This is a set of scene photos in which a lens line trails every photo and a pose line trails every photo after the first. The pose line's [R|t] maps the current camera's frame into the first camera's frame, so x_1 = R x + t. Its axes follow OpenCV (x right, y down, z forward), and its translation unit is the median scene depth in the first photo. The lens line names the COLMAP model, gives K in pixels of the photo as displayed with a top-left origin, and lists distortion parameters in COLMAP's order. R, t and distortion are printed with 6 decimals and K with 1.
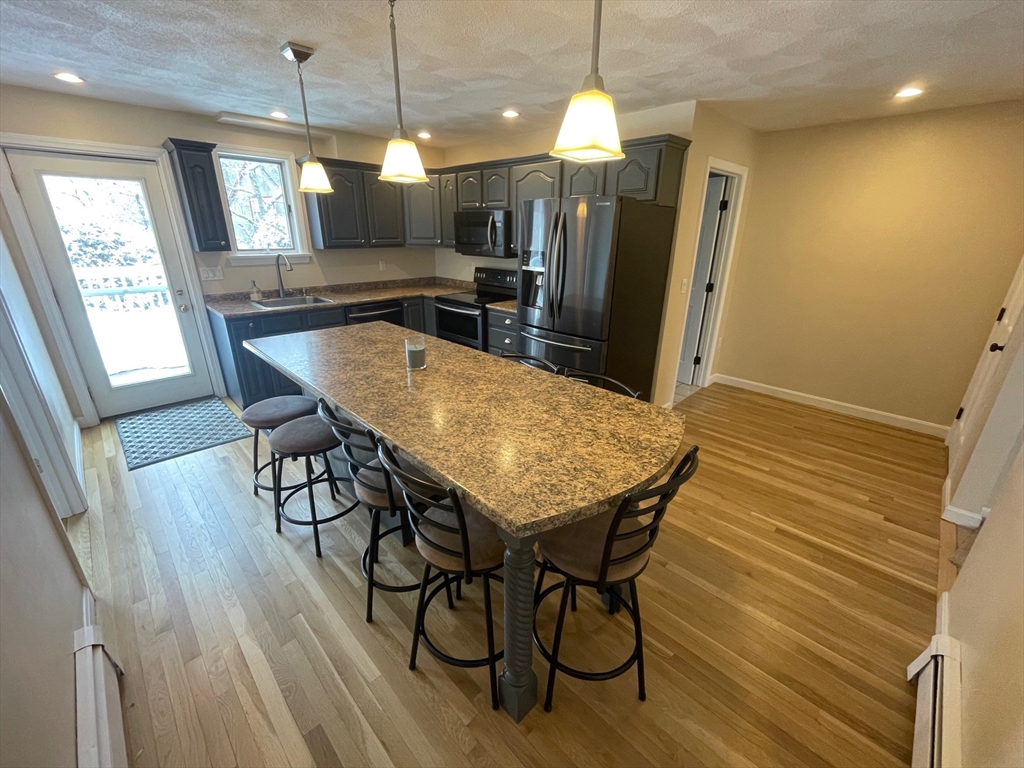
lens RADIAL K [[417.7, 0, 514.0], [0, 417.7, 384.4], [0, 0, 1]] dist [-0.001603, -0.000066]
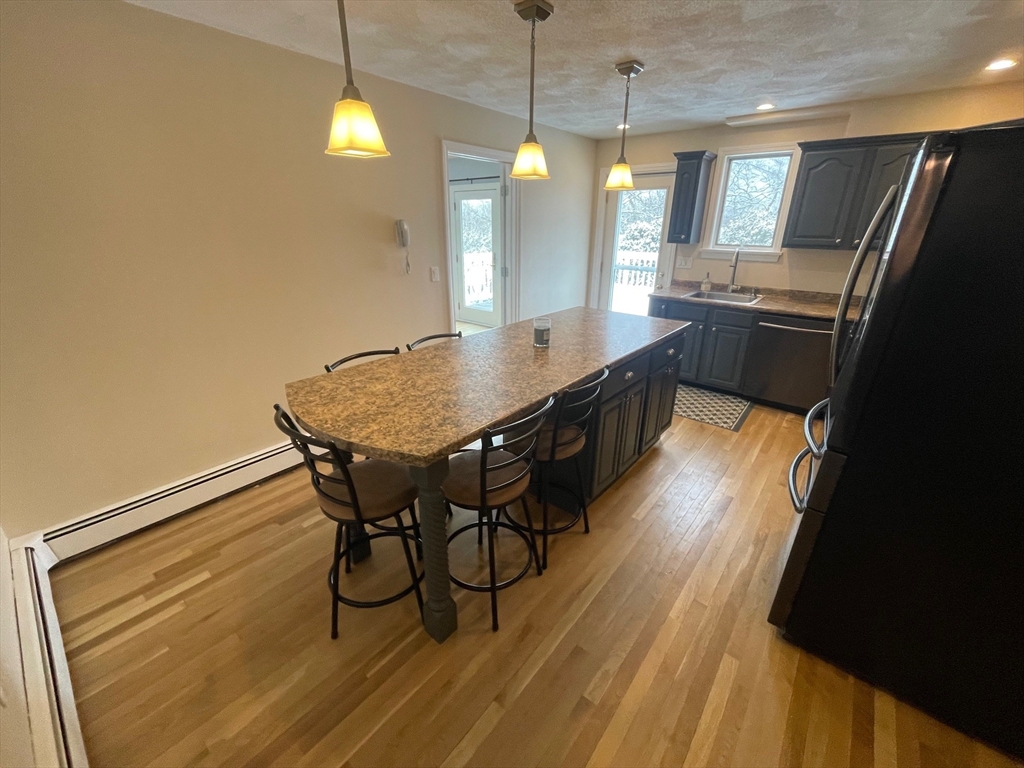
lens RADIAL K [[417.7, 0, 514.0], [0, 417.7, 384.4], [0, 0, 1]] dist [-0.001603, -0.000066]
pose [[0.094742, 0.350487, -0.931763, 1.102901], [-0.353091, 0.886952, 0.297729, -0.334686], [0.930780, 0.300789, 0.207786, 0.963438]]
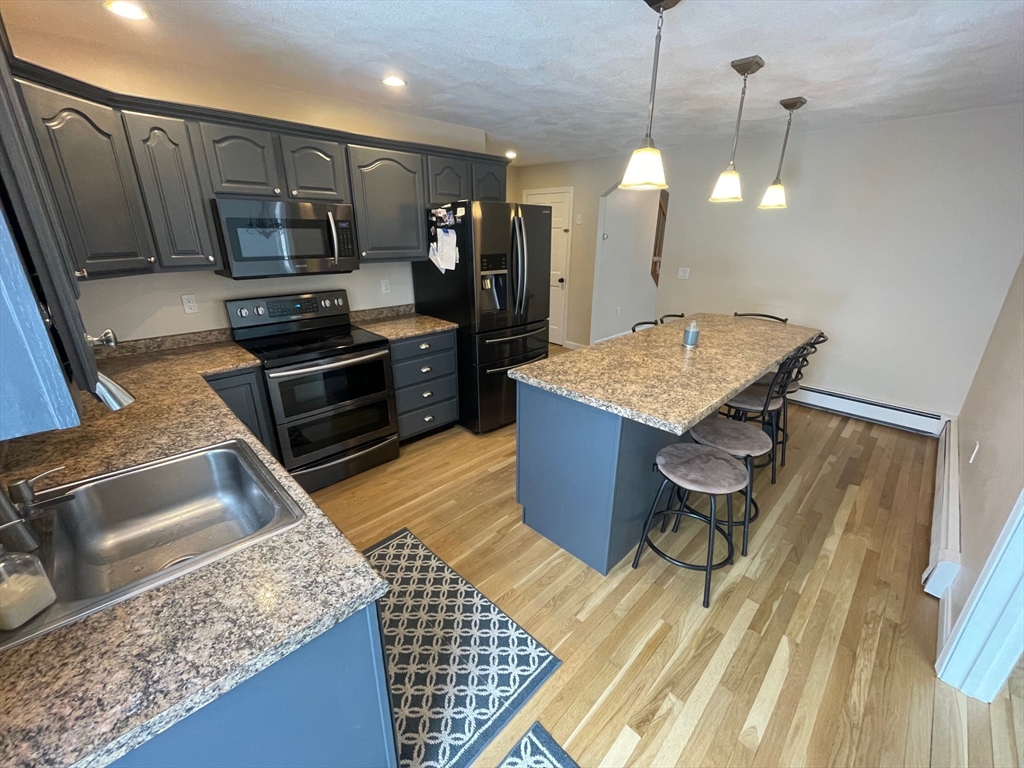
lens RADIAL K [[423.5, 0, 517.5], [0, 423.5, 387.9], [0, 0, 1]] dist [-0.021398, -0.000035]
pose [[-0.004883, -0.350278, 0.936633, -1.090558], [0.340552, 0.880073, 0.330901, -0.390980], [-0.940213, 0.320588, 0.114990, 1.037567]]
